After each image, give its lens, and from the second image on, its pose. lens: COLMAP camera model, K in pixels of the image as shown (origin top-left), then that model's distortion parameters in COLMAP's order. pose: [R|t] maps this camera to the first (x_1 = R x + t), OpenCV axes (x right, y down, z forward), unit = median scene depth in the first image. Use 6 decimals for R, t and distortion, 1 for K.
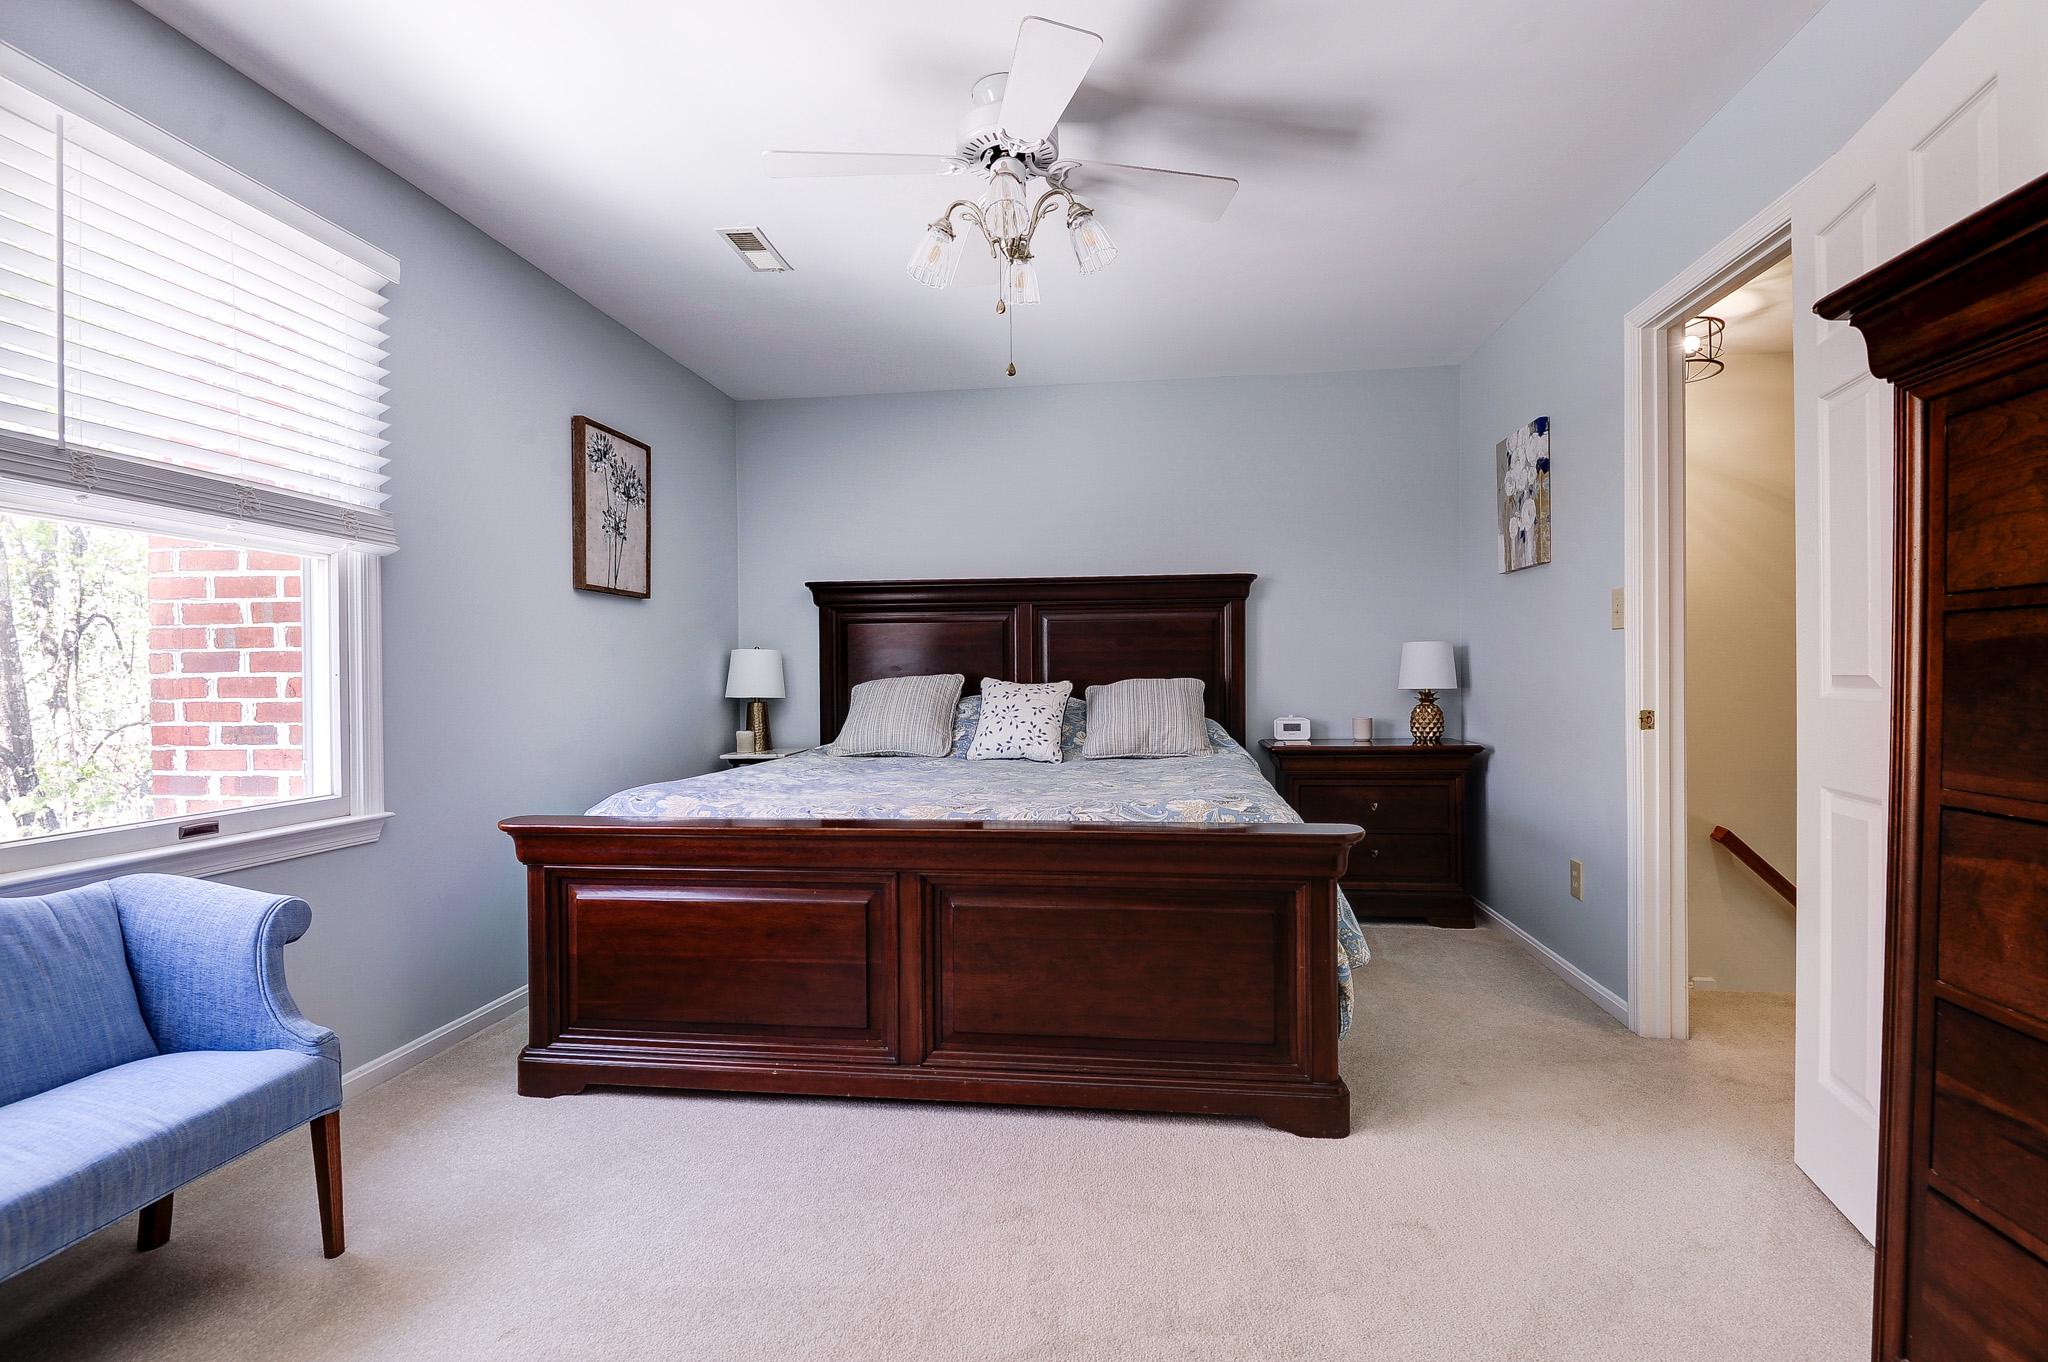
lens RADIAL K [[933.6, 0, 1024.0], [0, 933.6, 681.0], [0, 0, 1]] dist [0.000905, -0.017565]
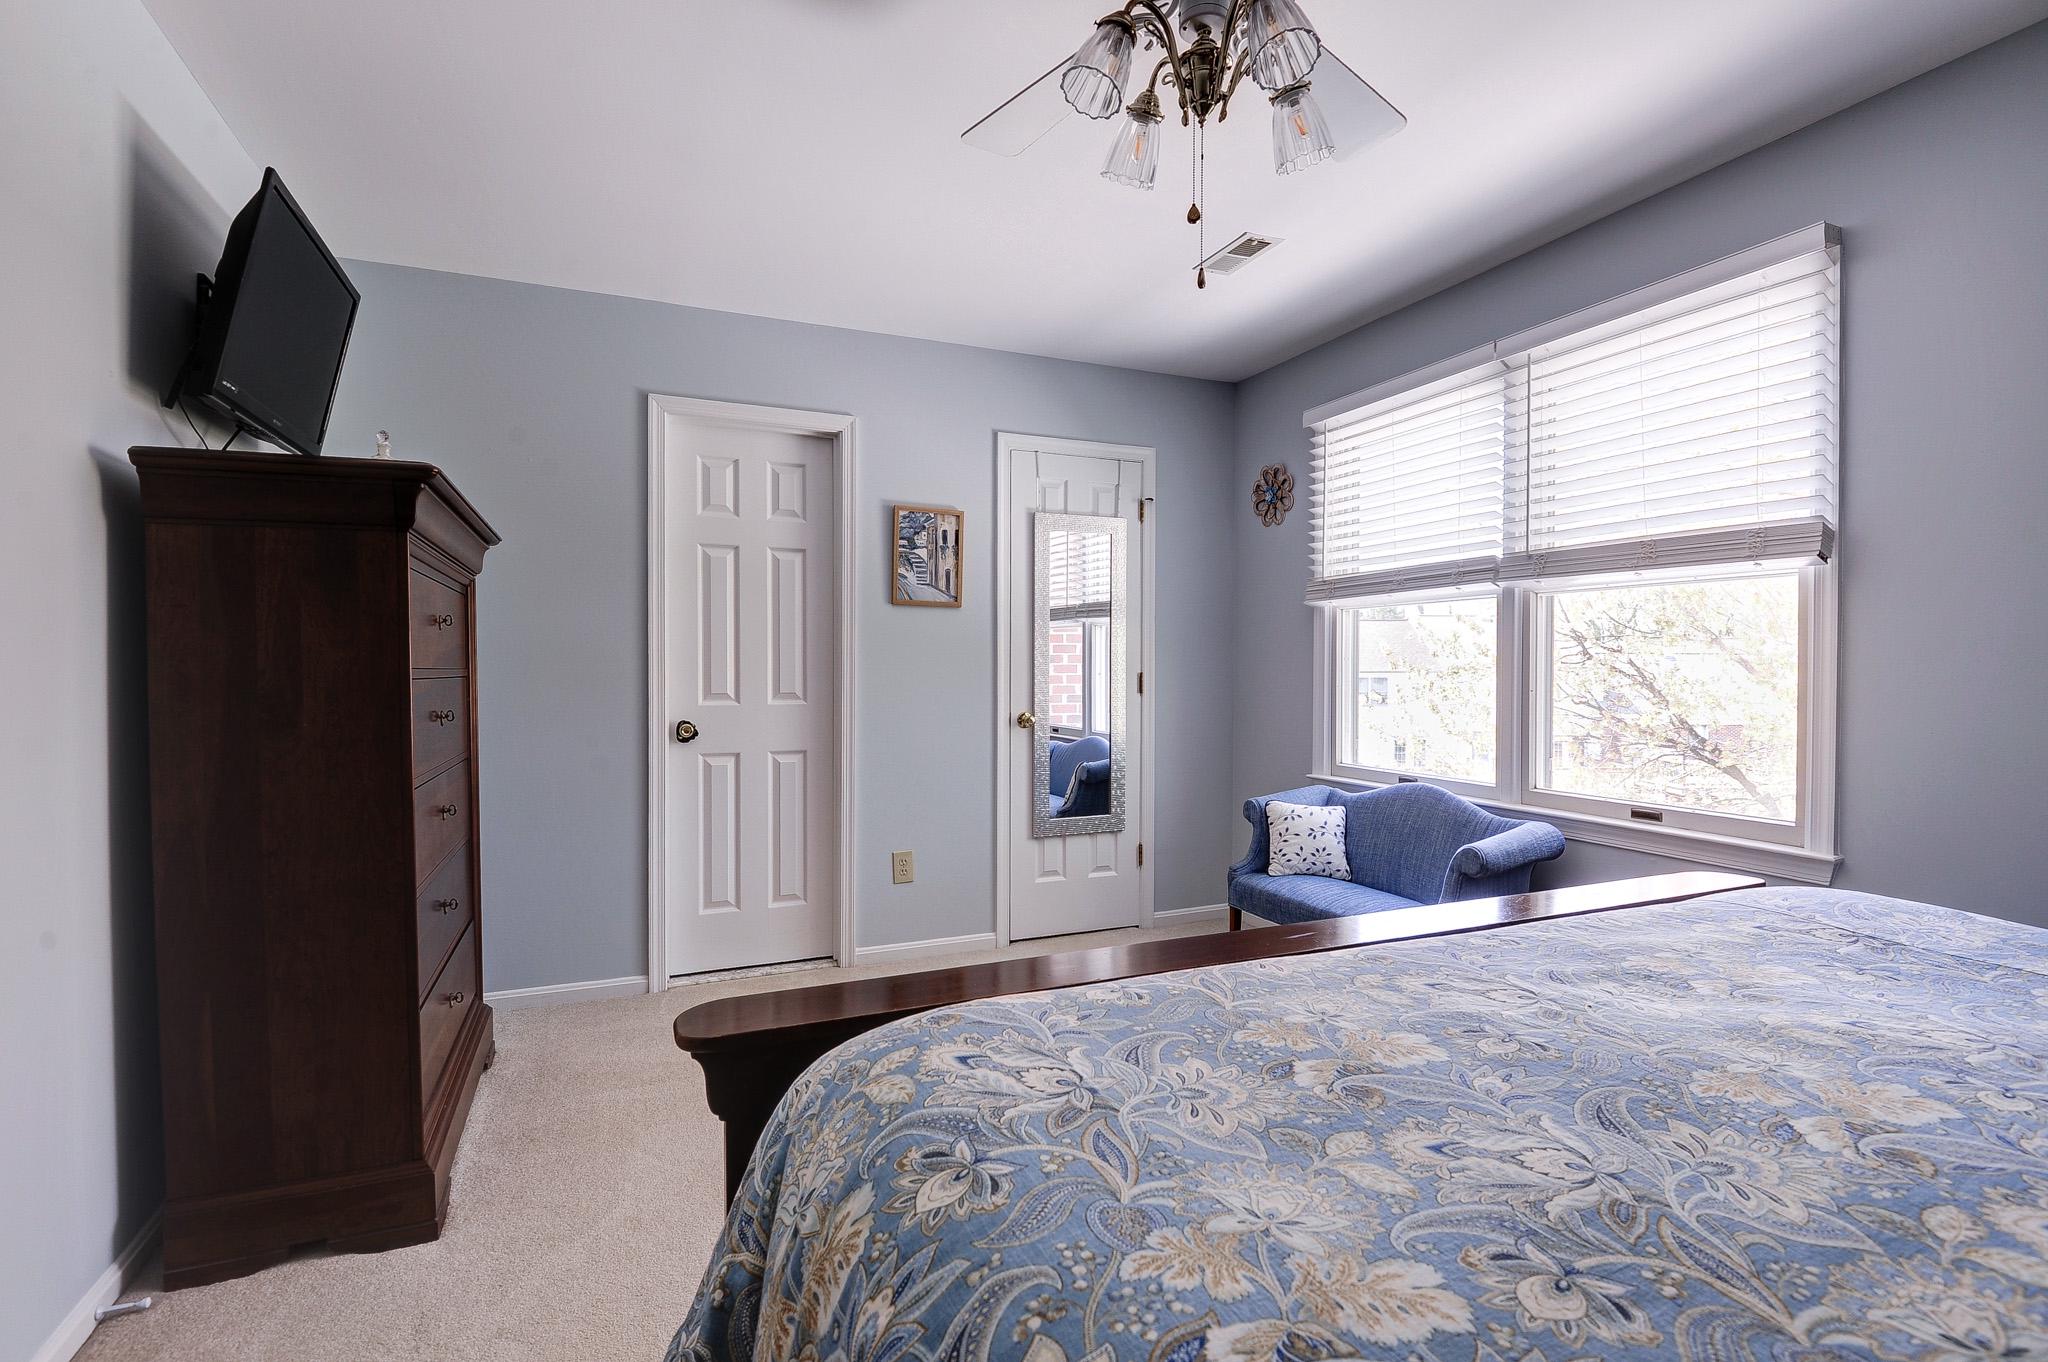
lens RADIAL K [[933.6, 0, 1024.0], [0, 933.6, 681.0], [0, 0, 1]] dist [0.000905, -0.017565]
pose [[-0.861533, 0.014769, -0.507487, 0.287126], [0.002951, 0.999706, 0.024085, -0.033216], [0.507693, 0.019252, -0.861323, 0.955063]]
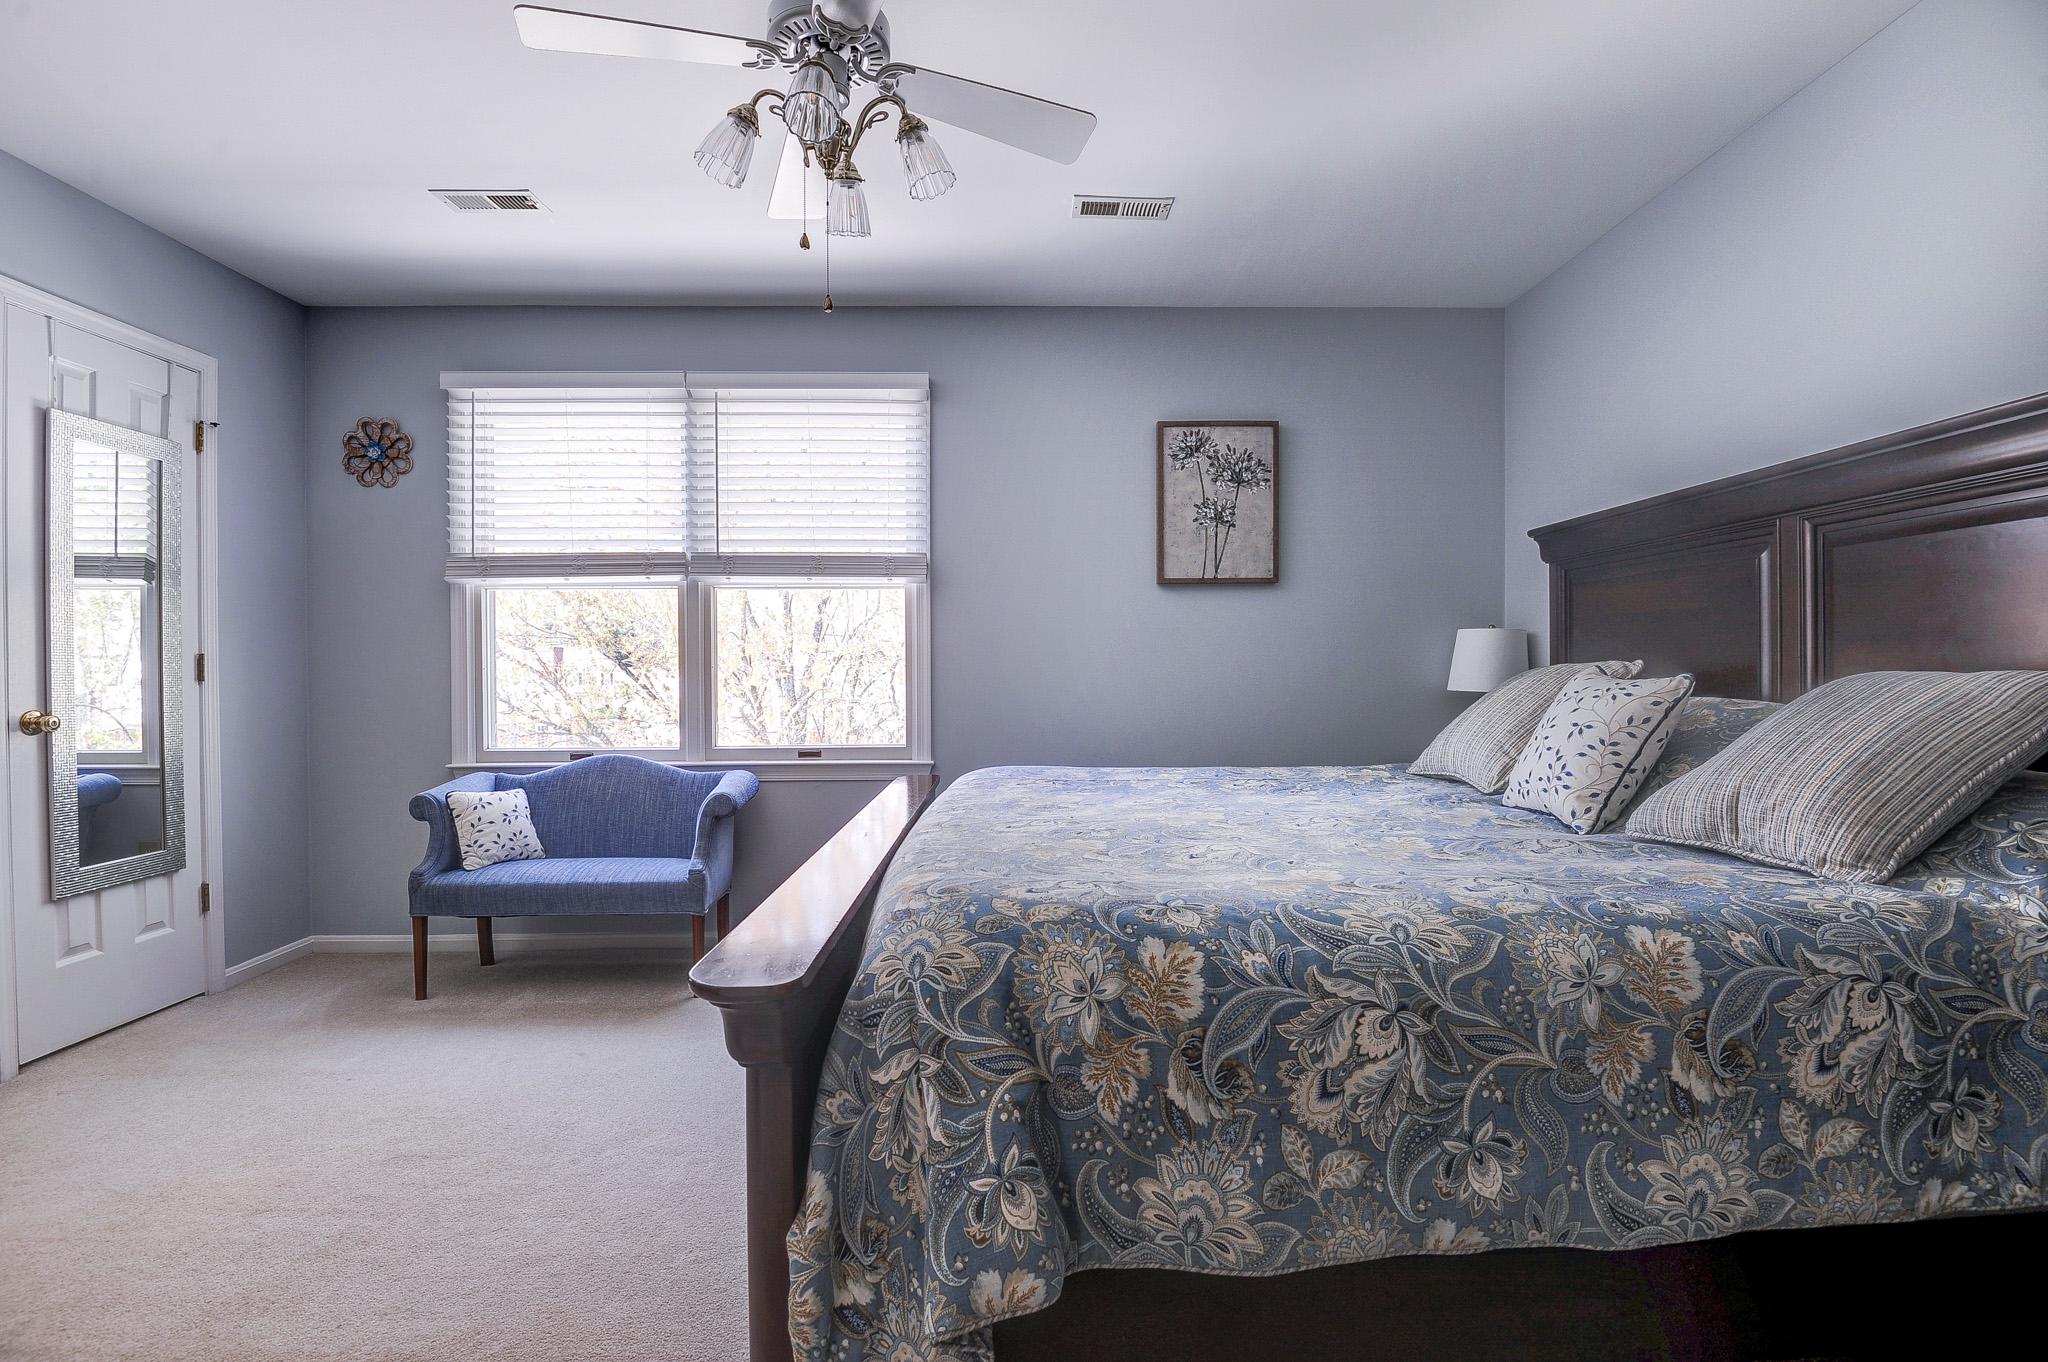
lens RADIAL K [[933.6, 0, 1024.0], [0, 933.6, 681.0], [0, 0, 1]] dist [0.000905, -0.017565]
pose [[0.146512, 0.017117, -0.989061, 0.533758], [-0.001435, 0.999853, 0.017091, -0.005455], [0.989208, -0.001085, 0.146515, 0.654709]]
